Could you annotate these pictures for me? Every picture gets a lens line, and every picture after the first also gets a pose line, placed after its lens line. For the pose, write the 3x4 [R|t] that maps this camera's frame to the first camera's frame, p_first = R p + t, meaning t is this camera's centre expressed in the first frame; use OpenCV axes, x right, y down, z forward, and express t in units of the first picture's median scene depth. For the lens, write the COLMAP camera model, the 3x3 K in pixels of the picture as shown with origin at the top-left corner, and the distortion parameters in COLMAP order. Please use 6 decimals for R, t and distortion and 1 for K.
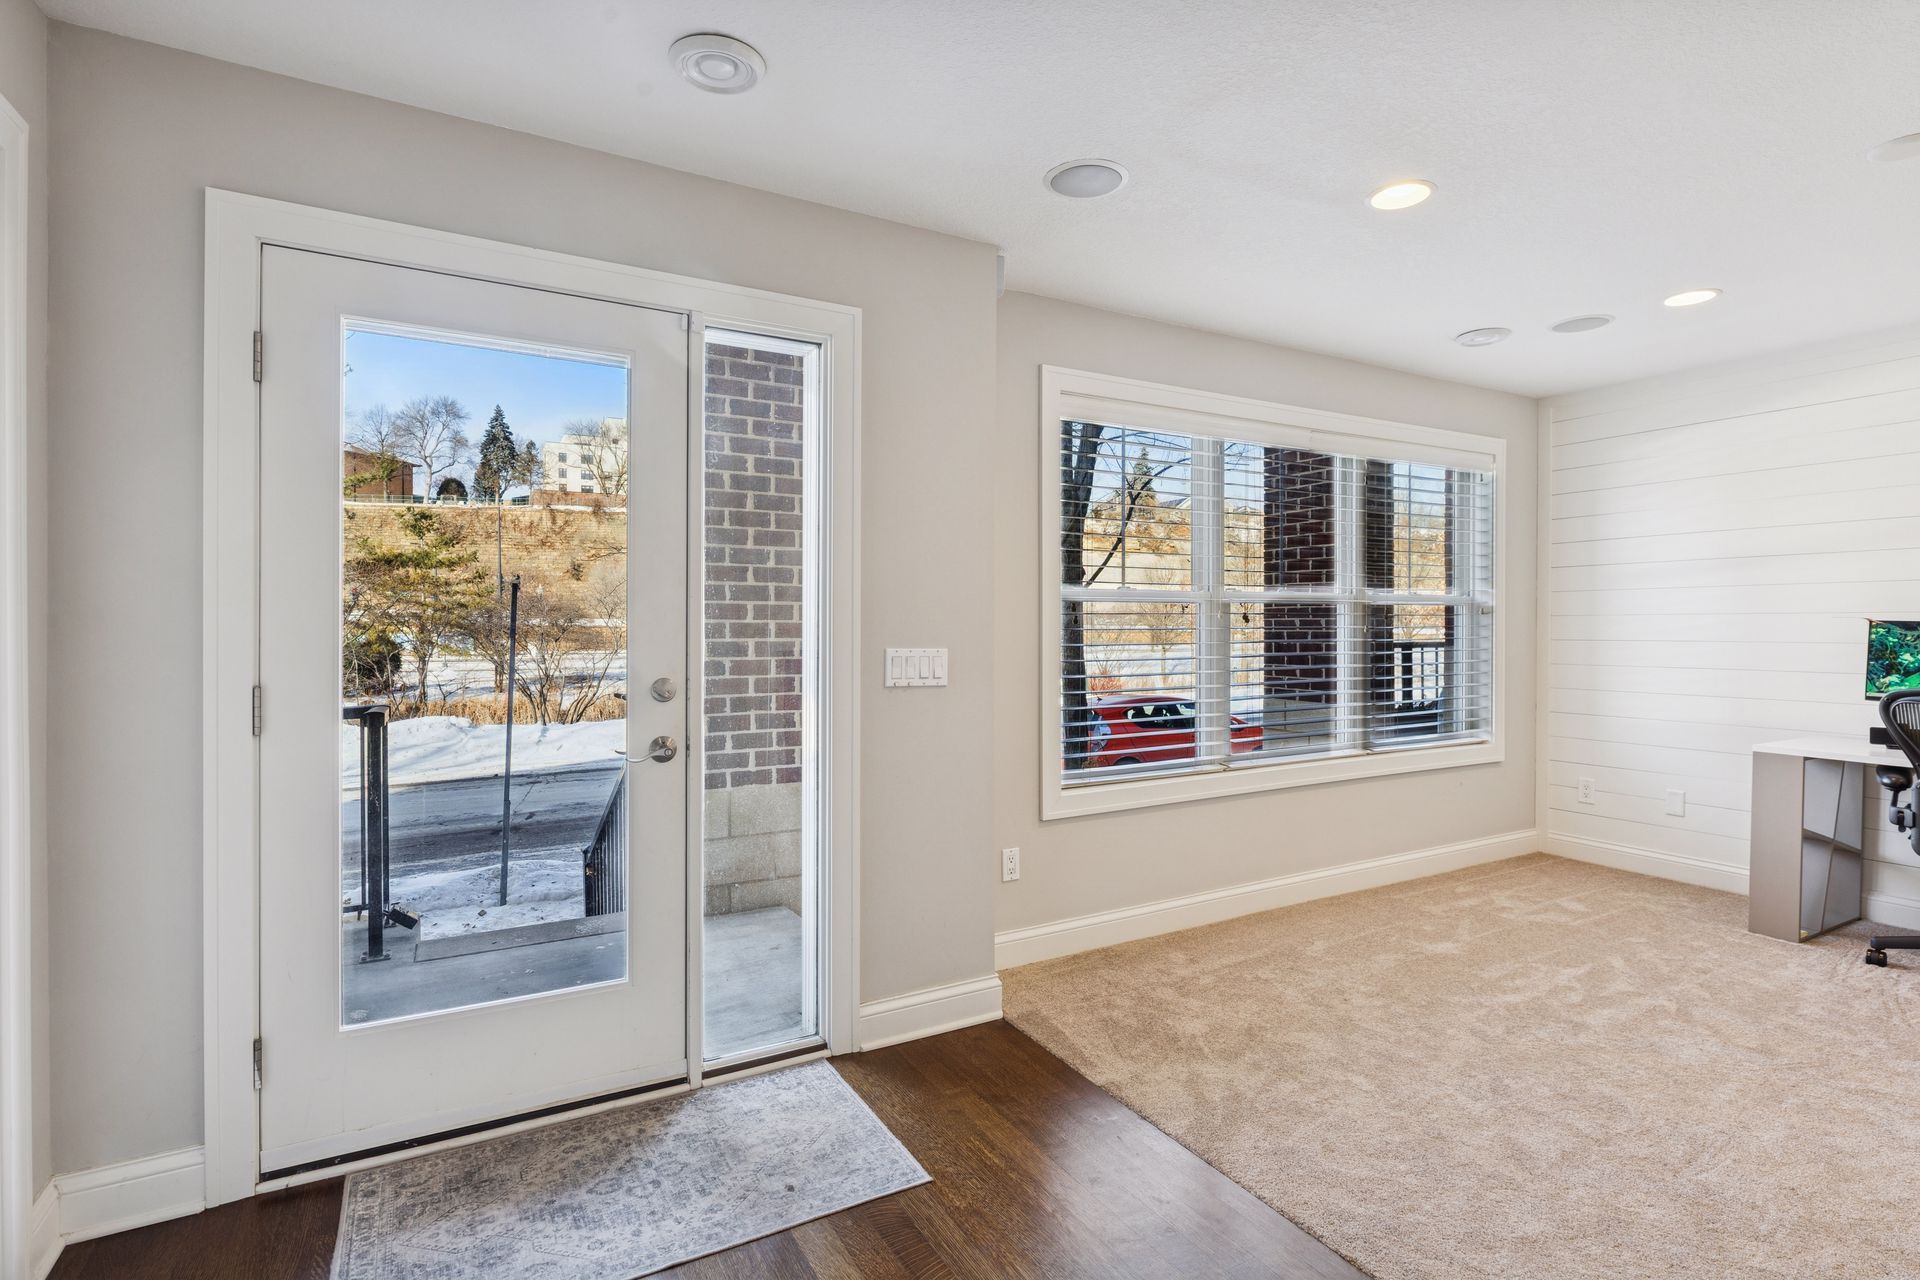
lens RADIAL K [[931.2, 0, 959.6], [0, 931.2, 632.7], [0, 0, 1]] dist [-0.000553, 0.000147]
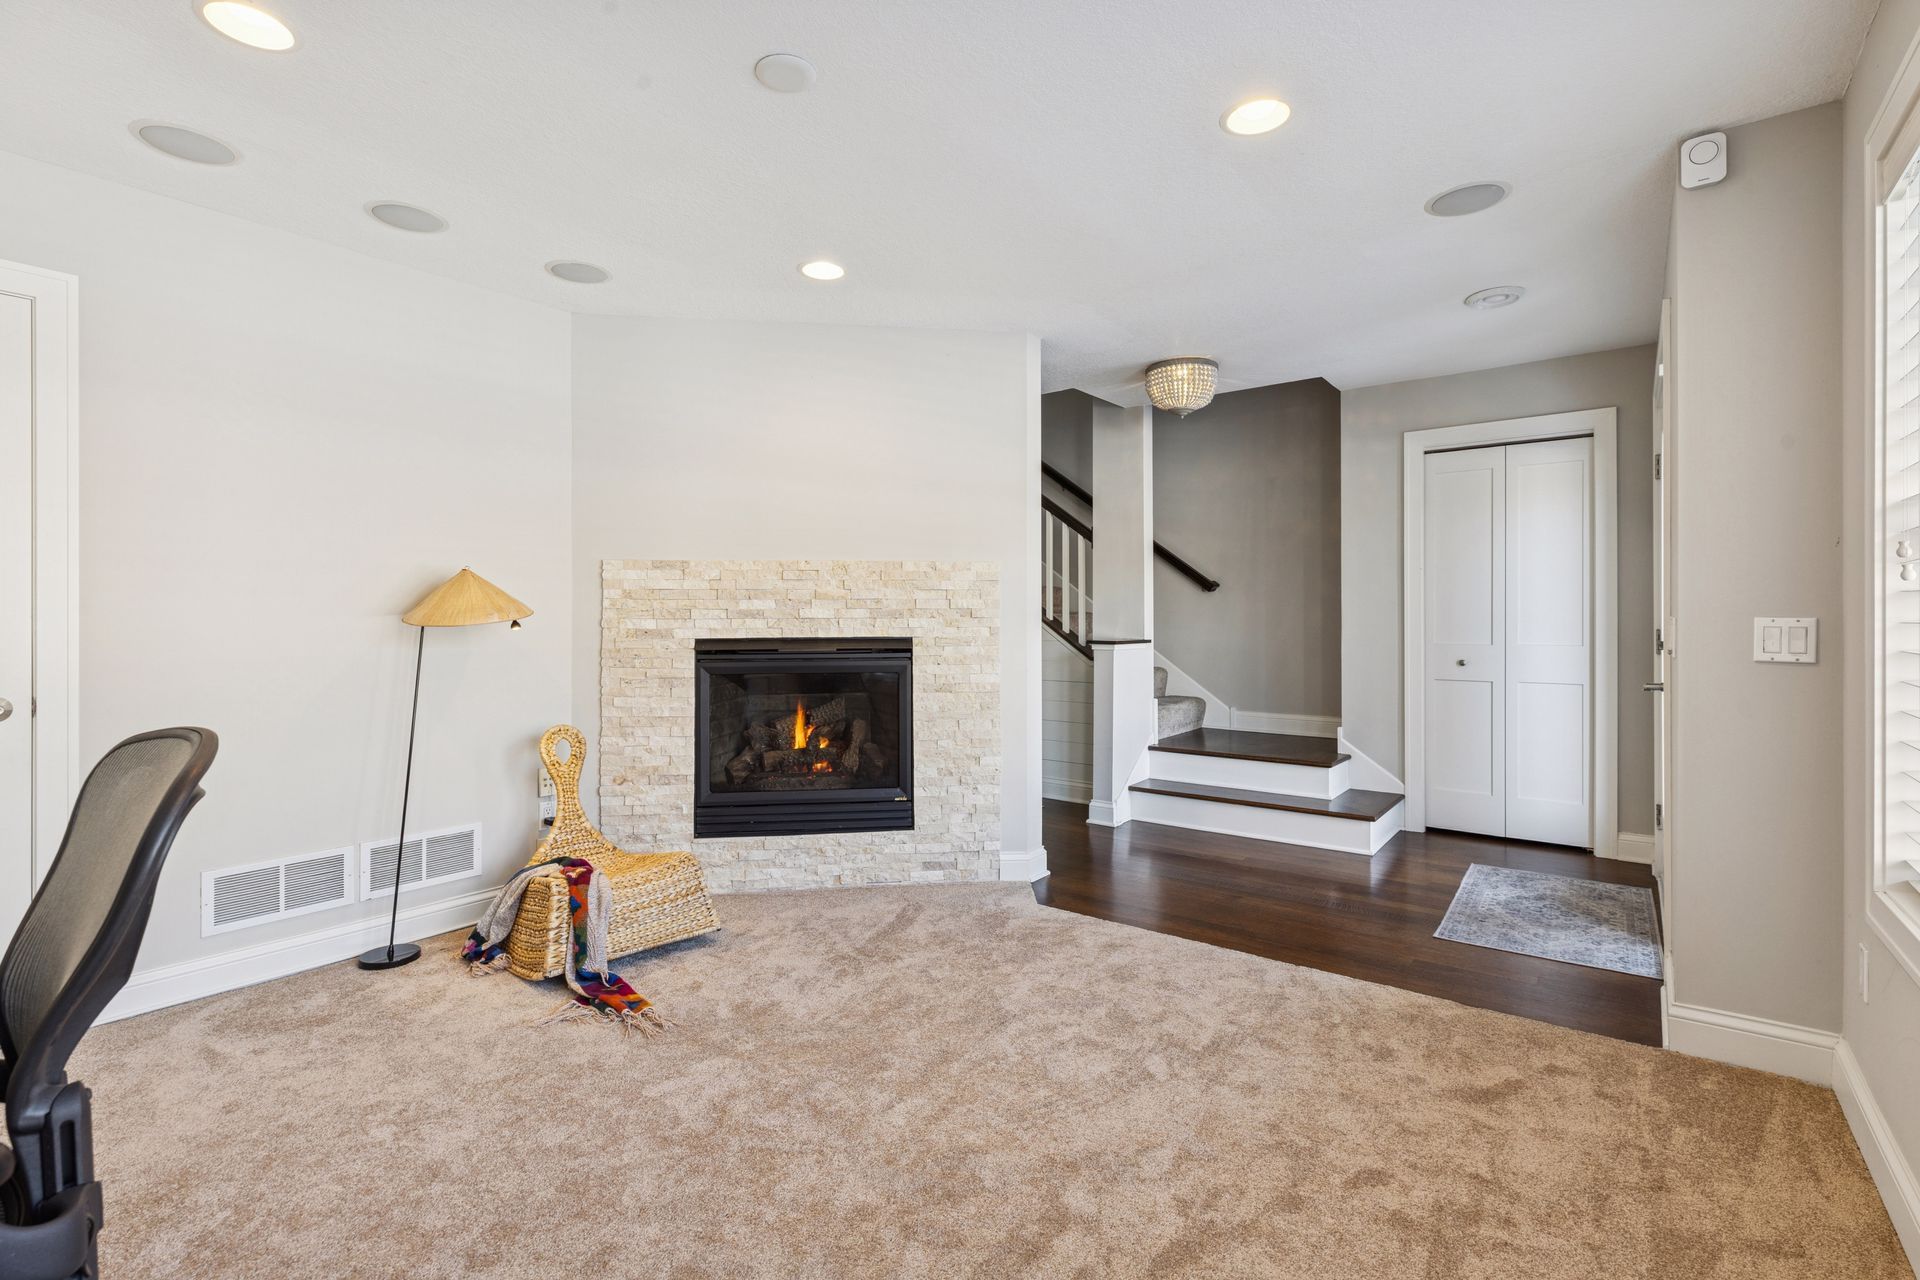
lens RADIAL K [[865.5, 0, 954.3], [0, 865.5, 620.9], [0, 0, 1]] dist [-0.004024, -0.000654]
pose [[-0.918617, 0.004392, -0.395124, 0.814946], [0.001123, 0.999963, 0.008503, 0.013473], [0.395147, 0.007367, -0.918588, 1.255505]]
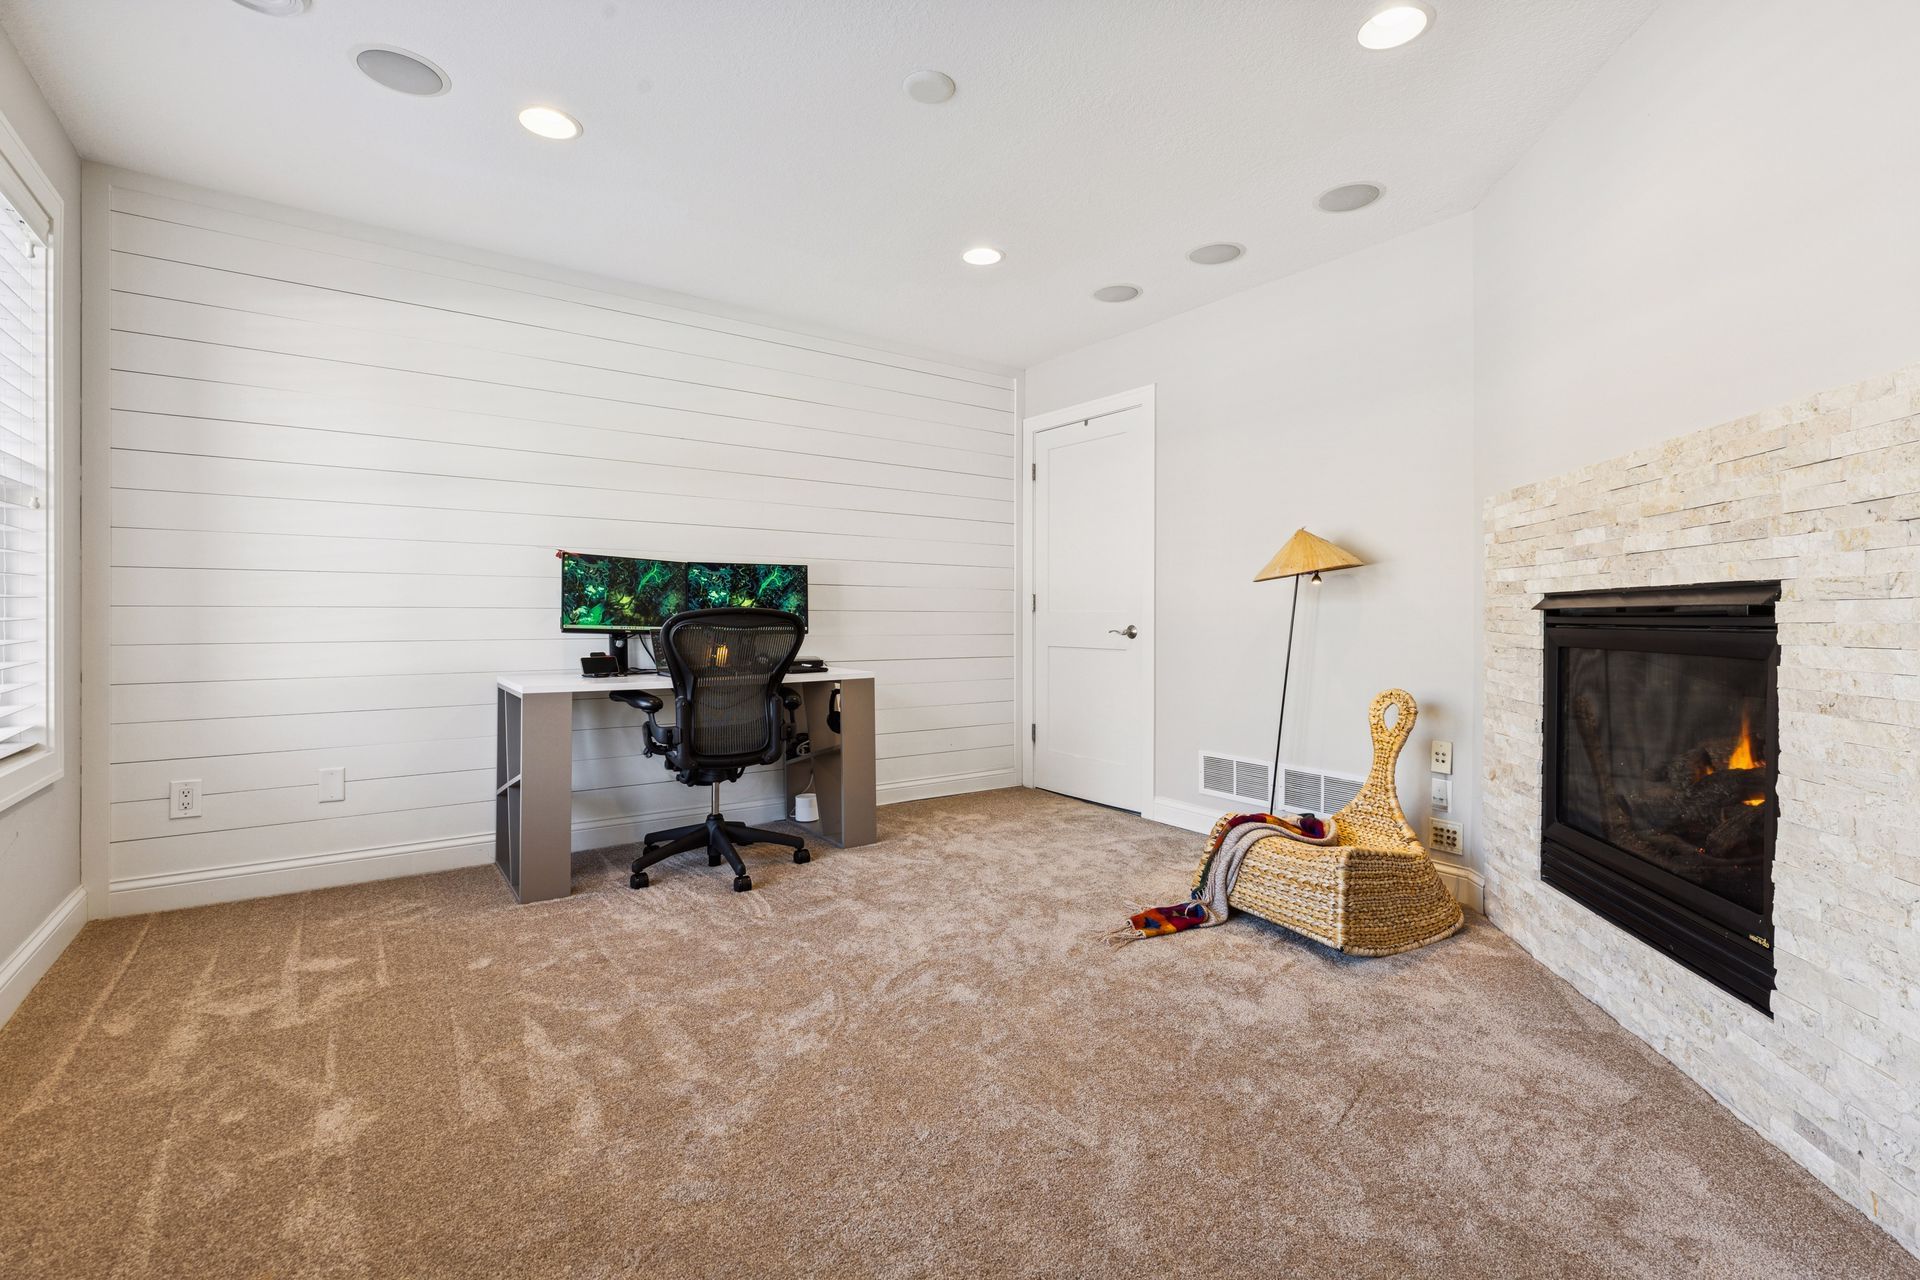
lens RADIAL K [[865.5, 0, 964.4], [0, 865.5, 627.4], [0, 0, 1]] dist [-0.004024, -0.000654]
pose [[-0.114747, -0.014165, 0.993294, 0.011406], [0.005249, 0.999876, 0.014866, 0.059574], [-0.993381, 0.006920, -0.114659, 0.730612]]
